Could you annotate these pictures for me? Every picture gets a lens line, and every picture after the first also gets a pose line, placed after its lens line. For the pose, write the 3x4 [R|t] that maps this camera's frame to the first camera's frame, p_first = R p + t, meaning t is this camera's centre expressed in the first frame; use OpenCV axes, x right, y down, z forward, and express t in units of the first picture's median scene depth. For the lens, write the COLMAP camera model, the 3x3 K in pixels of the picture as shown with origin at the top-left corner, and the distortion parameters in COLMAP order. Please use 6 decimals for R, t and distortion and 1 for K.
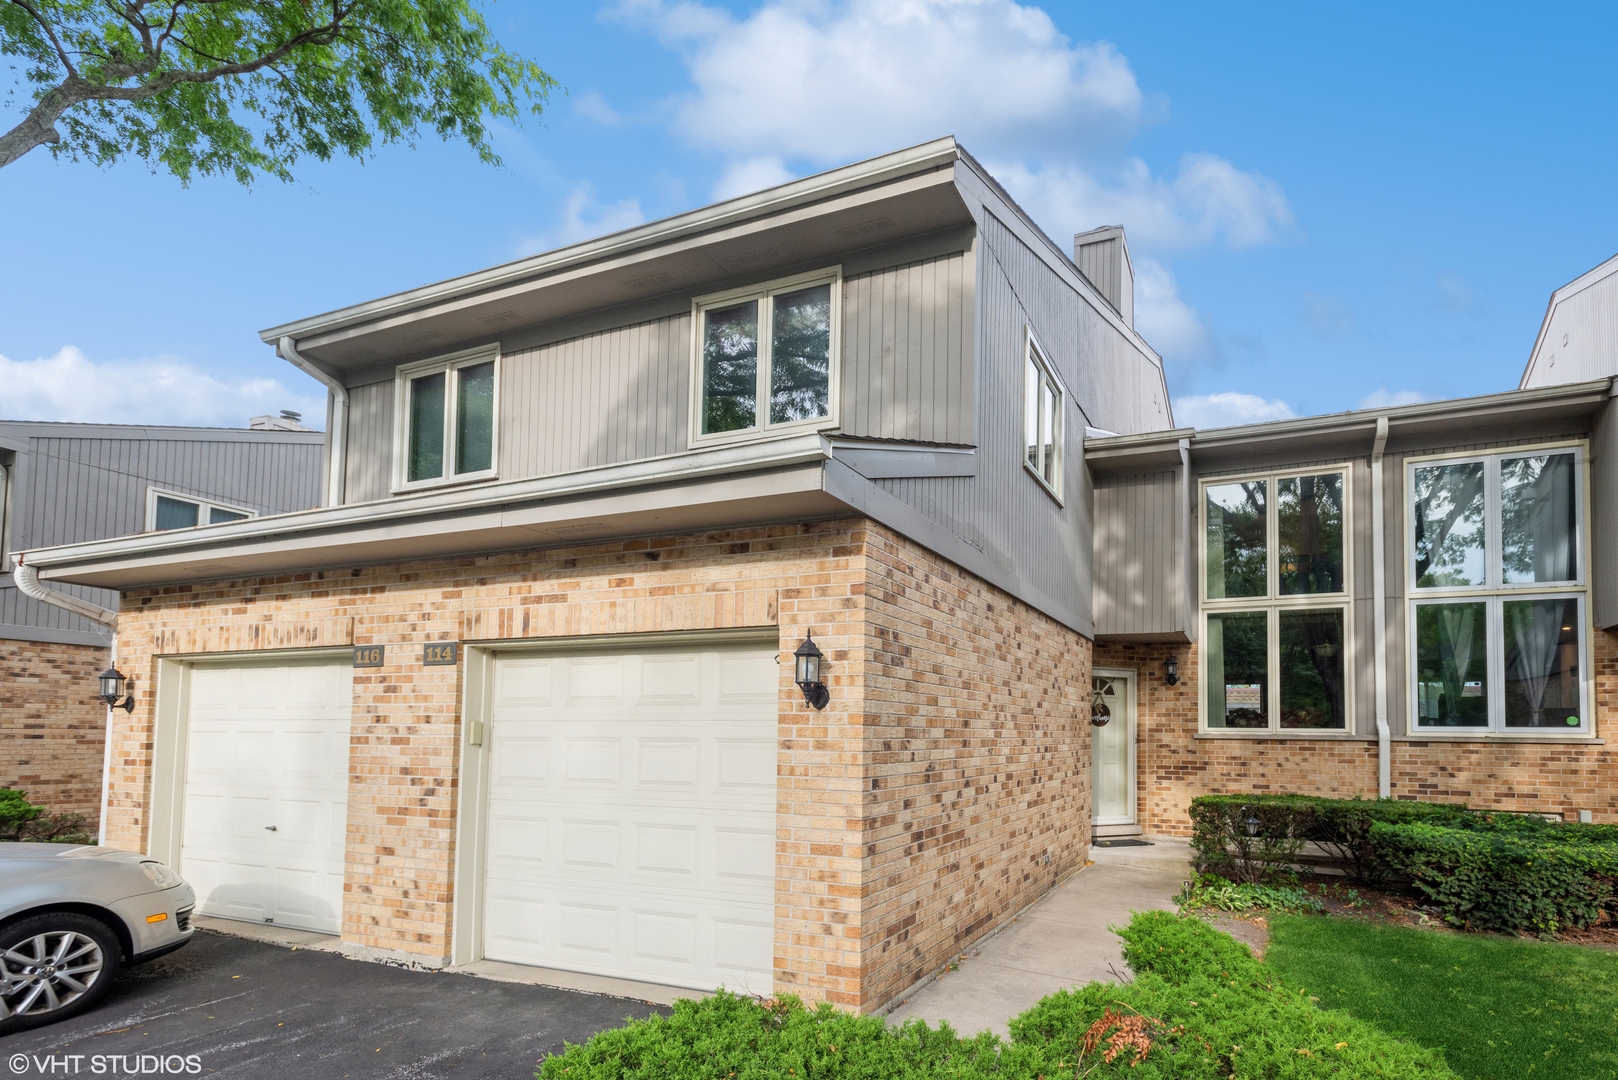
lens RADIAL K [[816.2, 0, 807.7], [0, 816.2, 552.9], [0, 0, 1]] dist [0.002437, -0.001741]
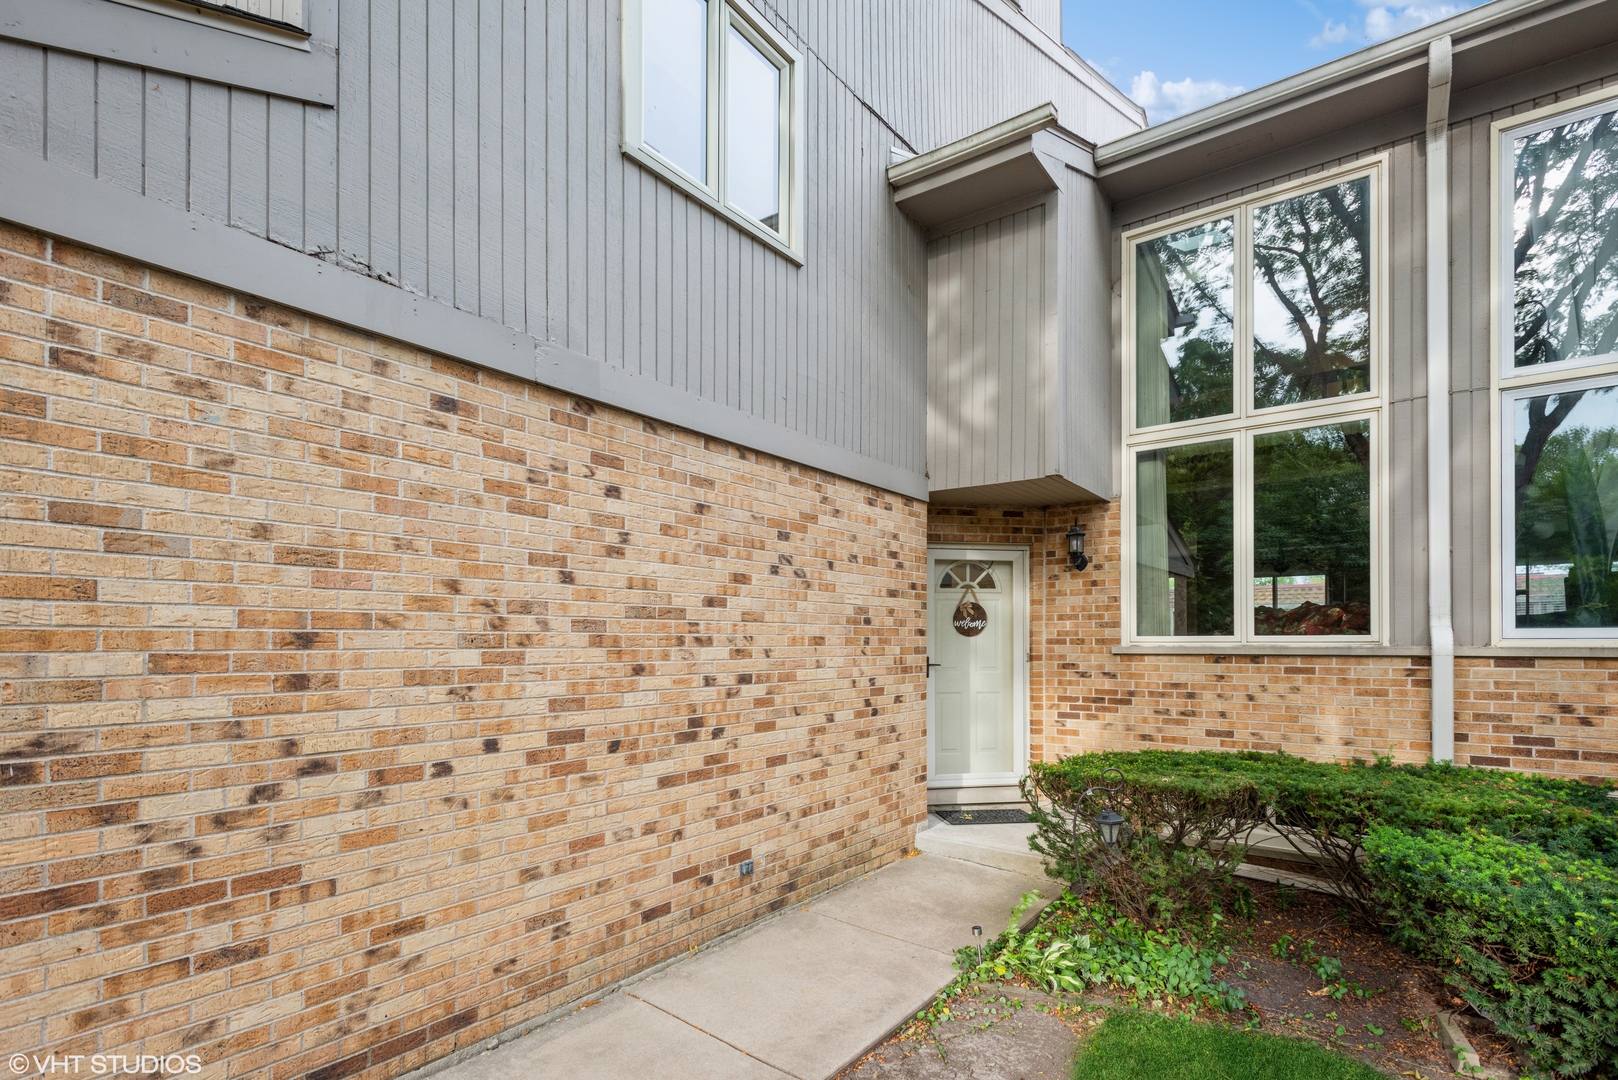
lens RADIAL K [[762.5, 0, 810.8], [0, 762.5, 526.6], [0, 0, 1]] dist [0.009695, -0.002474]
pose [[0.983728, -0.040504, -0.175042, 0.375221], [0.051556, 0.996922, 0.059060, 0.090434], [0.172111, -0.067124, 0.982788, 0.422851]]
